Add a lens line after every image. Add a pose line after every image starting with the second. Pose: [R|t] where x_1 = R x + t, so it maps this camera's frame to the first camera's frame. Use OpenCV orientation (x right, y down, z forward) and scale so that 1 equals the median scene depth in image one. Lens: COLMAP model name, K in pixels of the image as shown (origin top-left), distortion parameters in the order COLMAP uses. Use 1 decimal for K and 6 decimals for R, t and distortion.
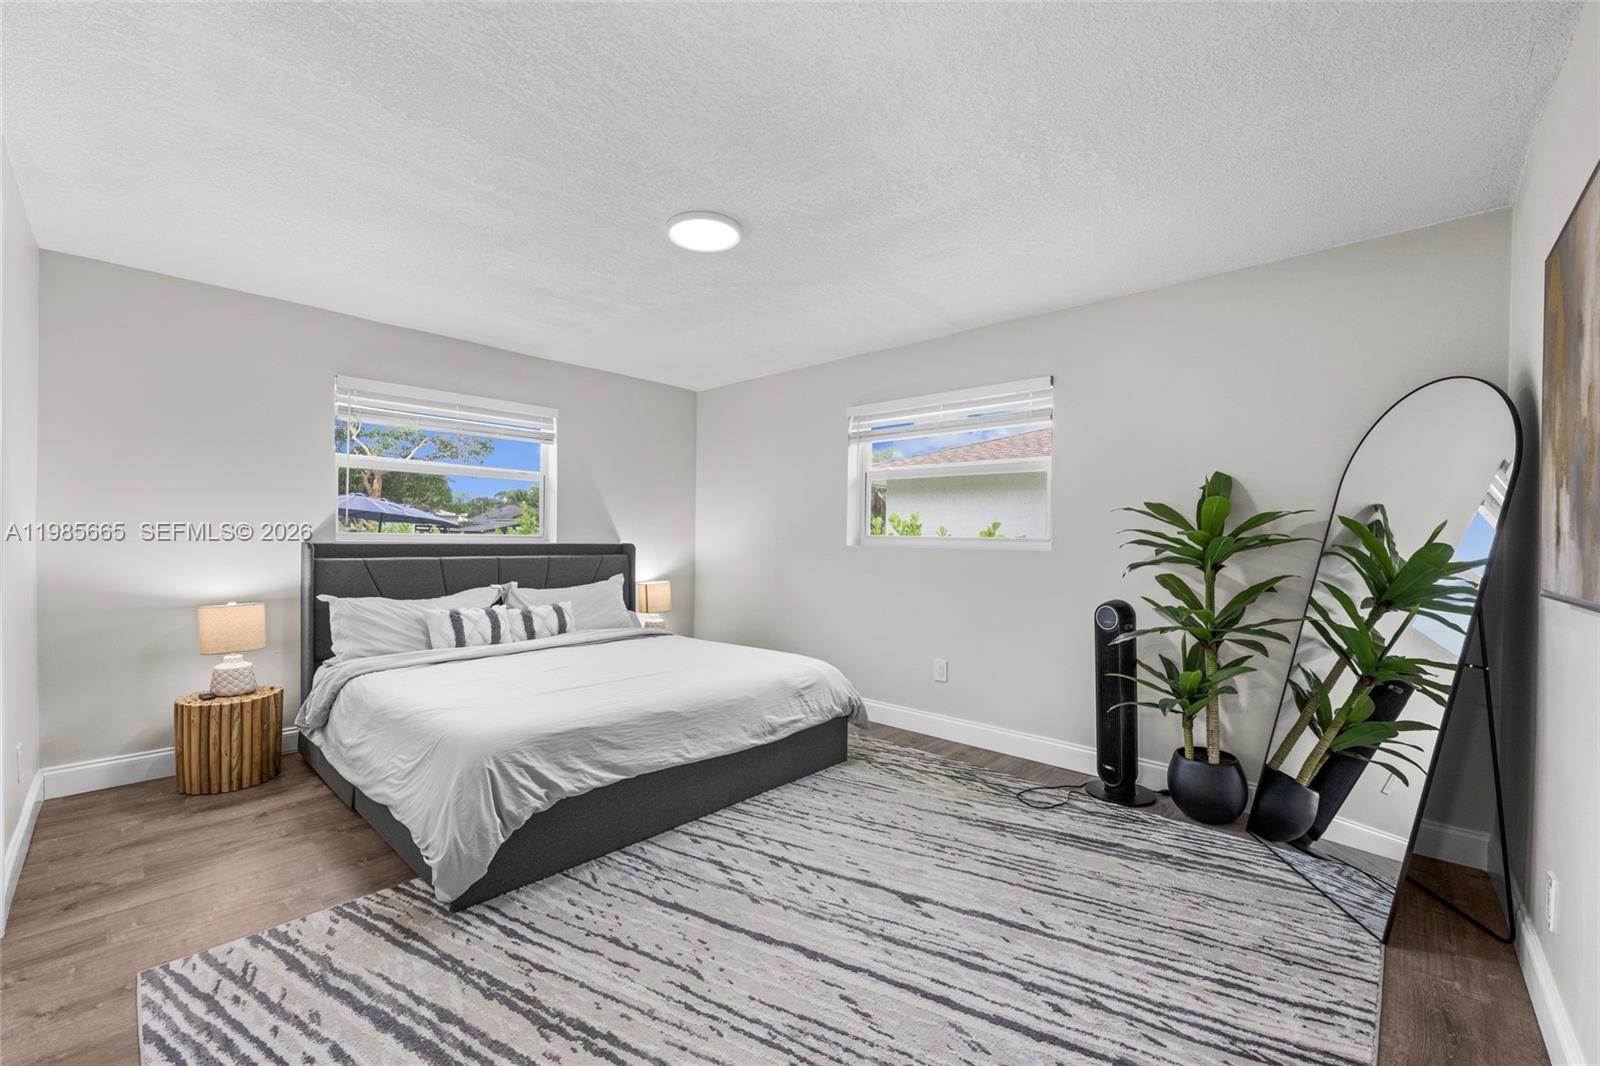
lens RADIAL K [[644.2, 0, 795.7], [0, 644.2, 535.6], [0, 0, 1]] dist [-0.004629, 0.000310]
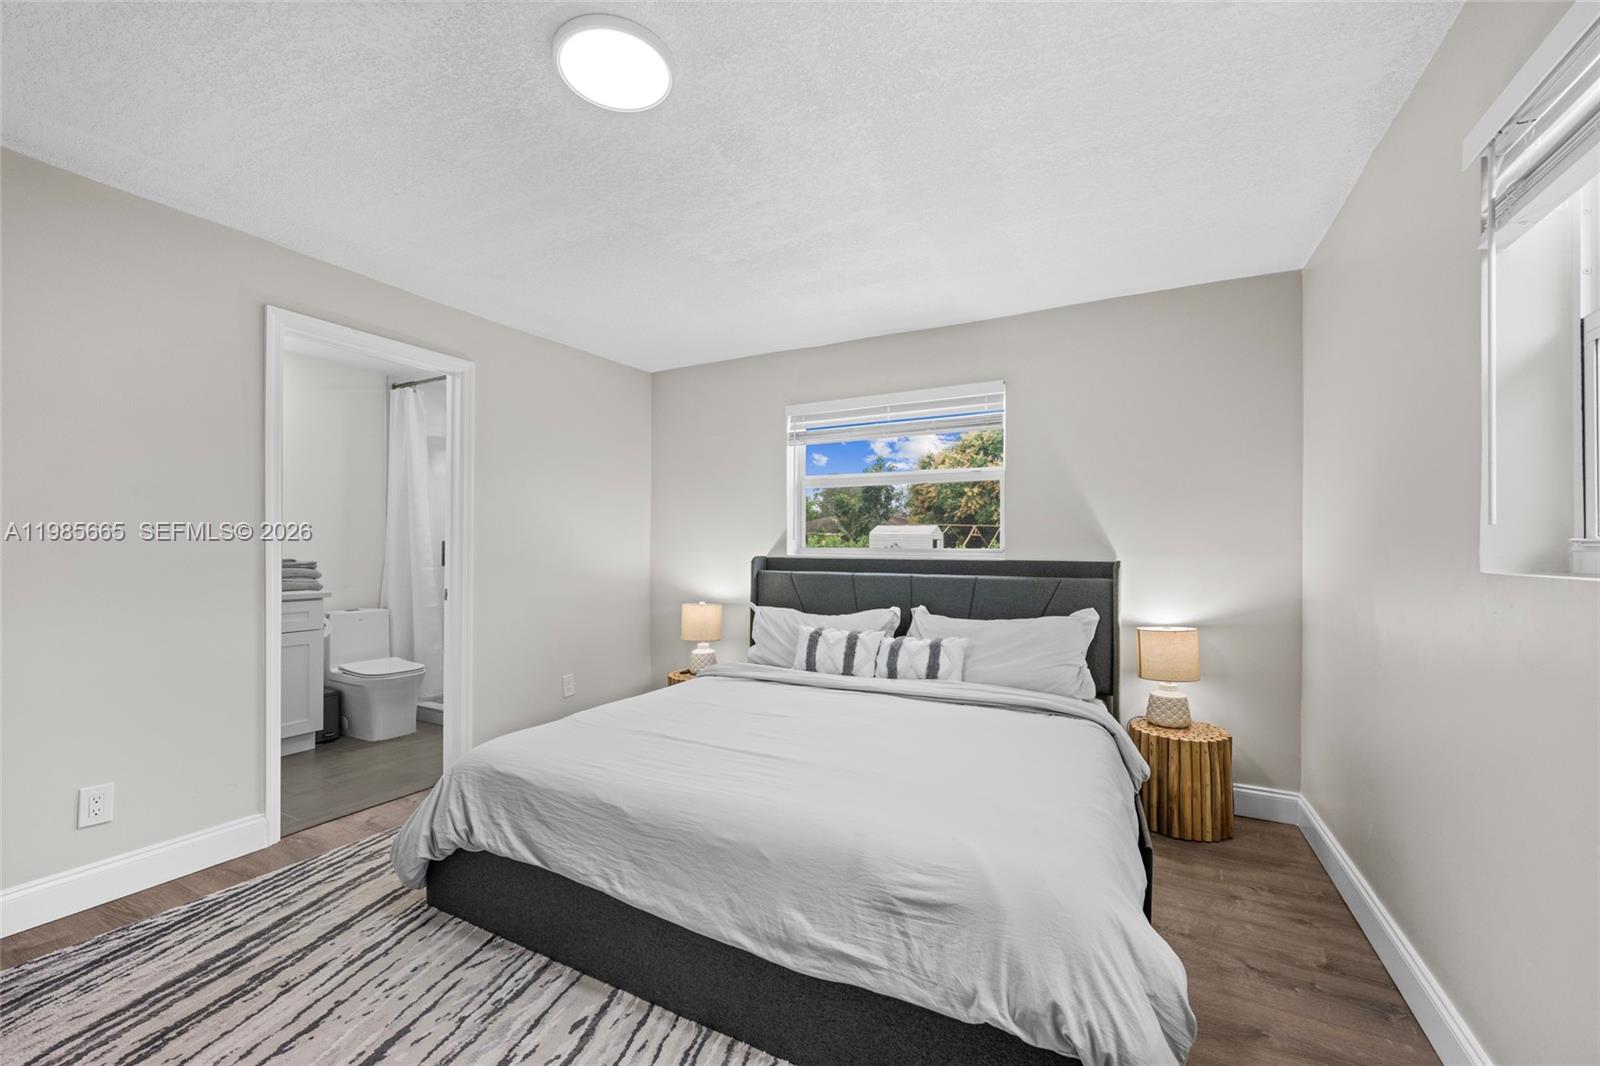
lens RADIAL K [[644.2, 0, 799.4], [0, 644.2, 543.1], [0, 0, 1]] dist [-0.004629, 0.000310]
pose [[0.251077, -0.021279, -0.967733, 0.437249], [0.001844, 0.999767, -0.021505, 0.012116], [0.967965, 0.003615, 0.251058, 0.881013]]
